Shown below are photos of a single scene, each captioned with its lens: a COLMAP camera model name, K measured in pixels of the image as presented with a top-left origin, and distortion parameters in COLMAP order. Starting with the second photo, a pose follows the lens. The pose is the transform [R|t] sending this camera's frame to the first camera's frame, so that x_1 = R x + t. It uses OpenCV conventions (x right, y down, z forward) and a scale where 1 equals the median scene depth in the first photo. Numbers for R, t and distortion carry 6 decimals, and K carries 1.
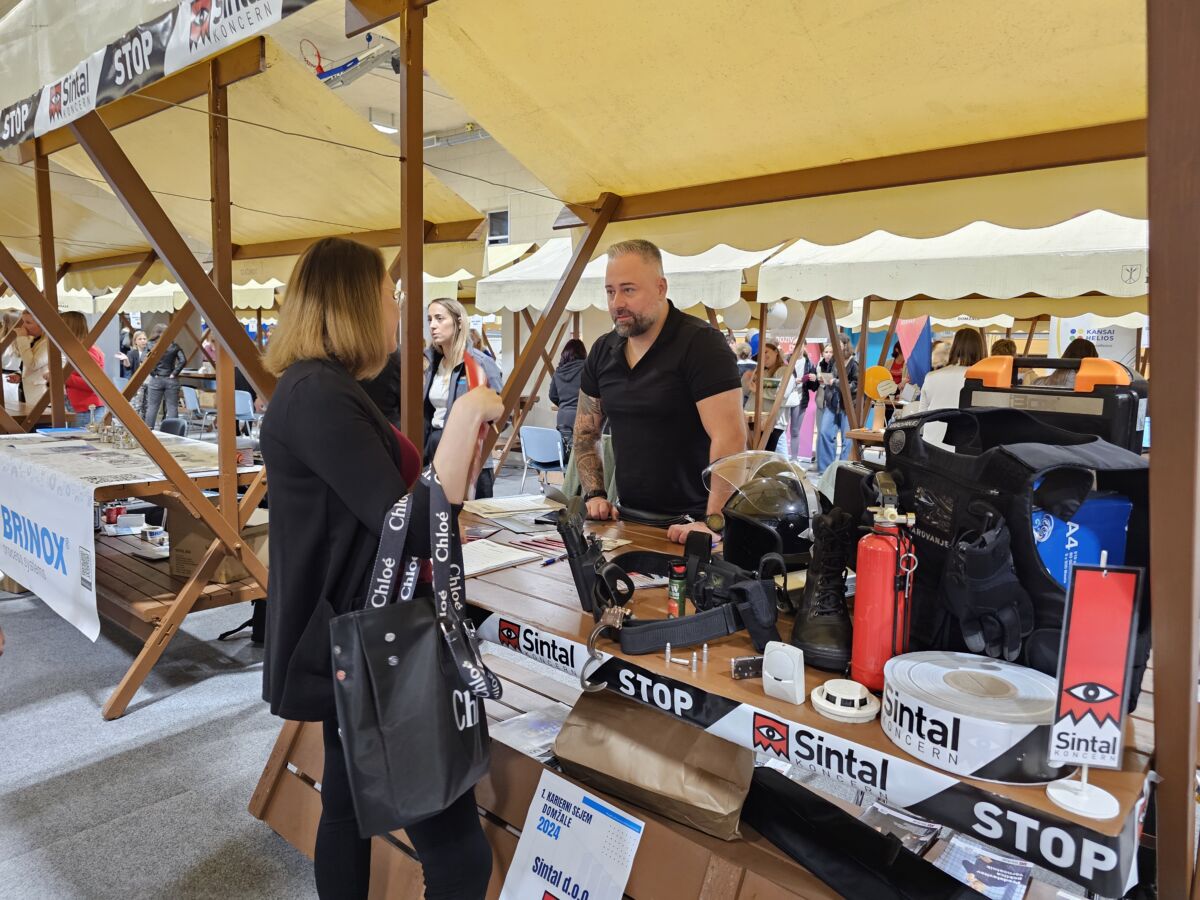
lens RADIAL K [[809.0, 0, 600.0], [0, 809.0, 450.0], [0, 0, 1]] dist [0.012610, 0.000654]
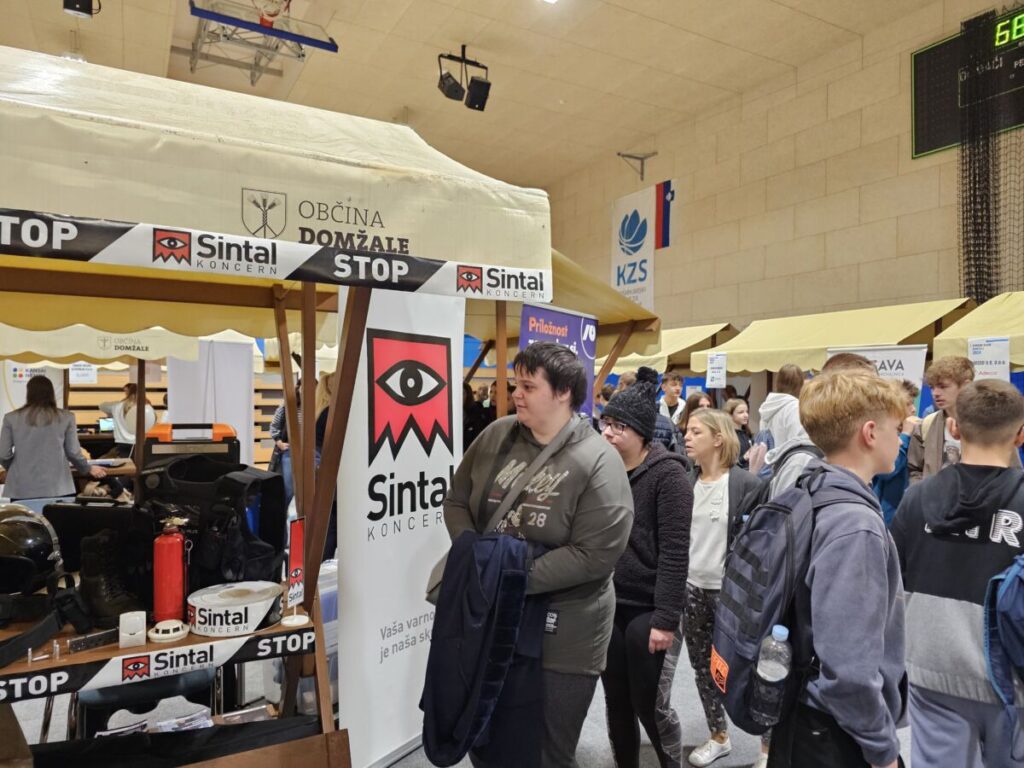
lens RADIAL K [[690.4, 0, 512.0], [0, 690.4, 384.0], [0, 0, 1]] dist [0.012610, 0.000654]
pose [[0.347598, -0.019143, 0.937448, -0.918066], [0.115801, 0.993014, -0.022660, -0.115245], [-0.930465, 0.116434, 0.347386, -0.311150]]
